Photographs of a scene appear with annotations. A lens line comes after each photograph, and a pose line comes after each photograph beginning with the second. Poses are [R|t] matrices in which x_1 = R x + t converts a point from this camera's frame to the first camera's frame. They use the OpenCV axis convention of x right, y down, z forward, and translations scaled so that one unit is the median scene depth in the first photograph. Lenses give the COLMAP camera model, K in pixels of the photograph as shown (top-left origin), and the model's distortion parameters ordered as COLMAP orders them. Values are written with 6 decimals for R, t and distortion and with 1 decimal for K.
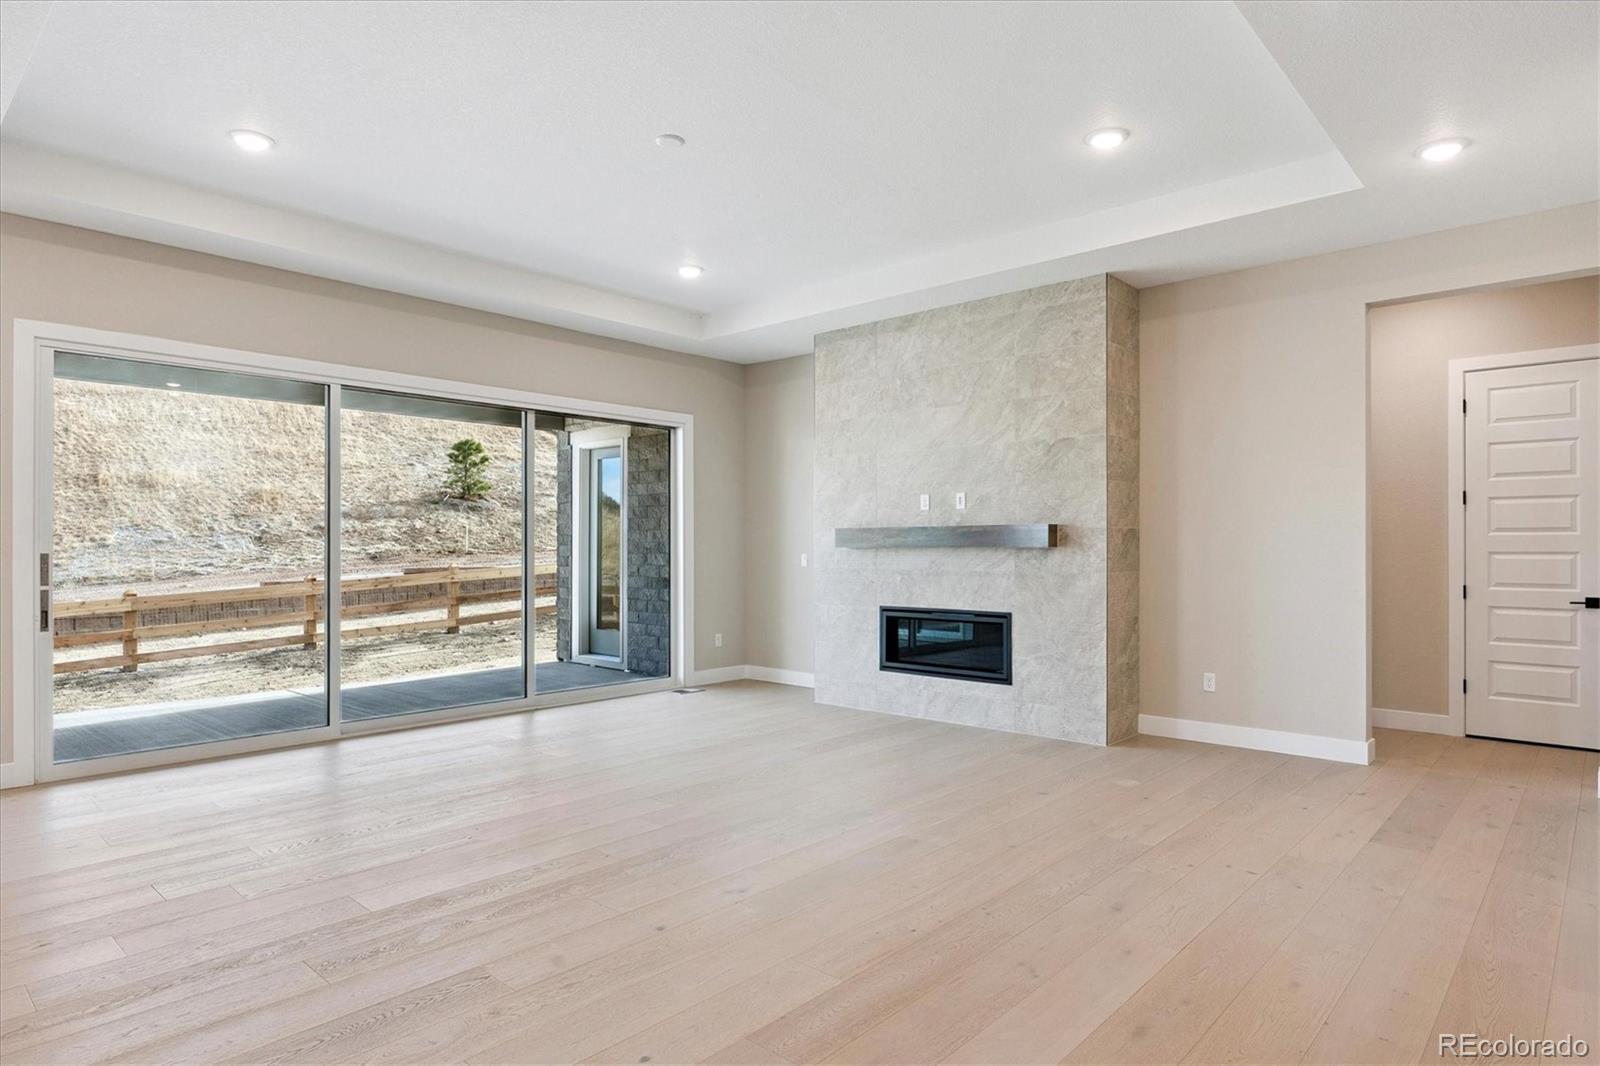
lens RADIAL K [[910.0, 0, 800.0], [0, 910.0, 533.0], [0, 0, 1]] dist [0.004249, 0.001389]
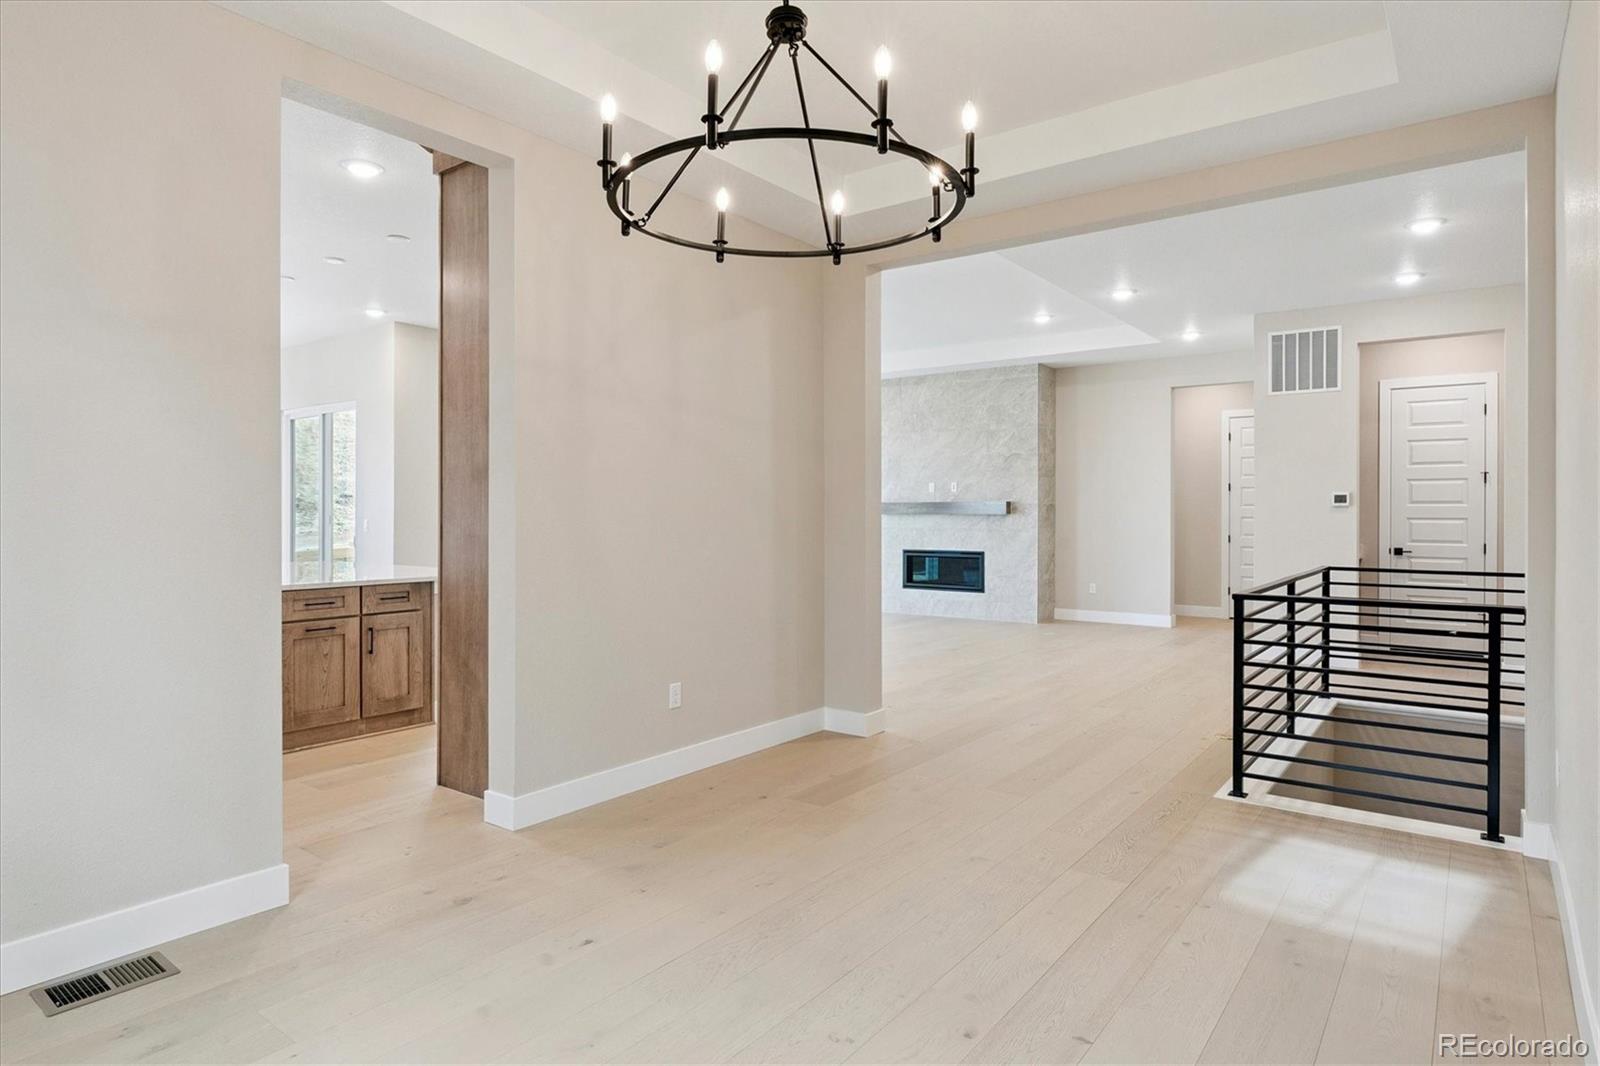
lens RADIAL K [[902.0, 0, 802.6], [0, 902.0, 501.9], [0, 0, 1]] dist [0.000823, 0.000369]
pose [[0.995812, 0.004322, 0.091318, -0.277121], [-0.004169, 0.999990, -0.001868, -0.003319], [-0.091325, 0.001479, 0.995820, -0.702747]]
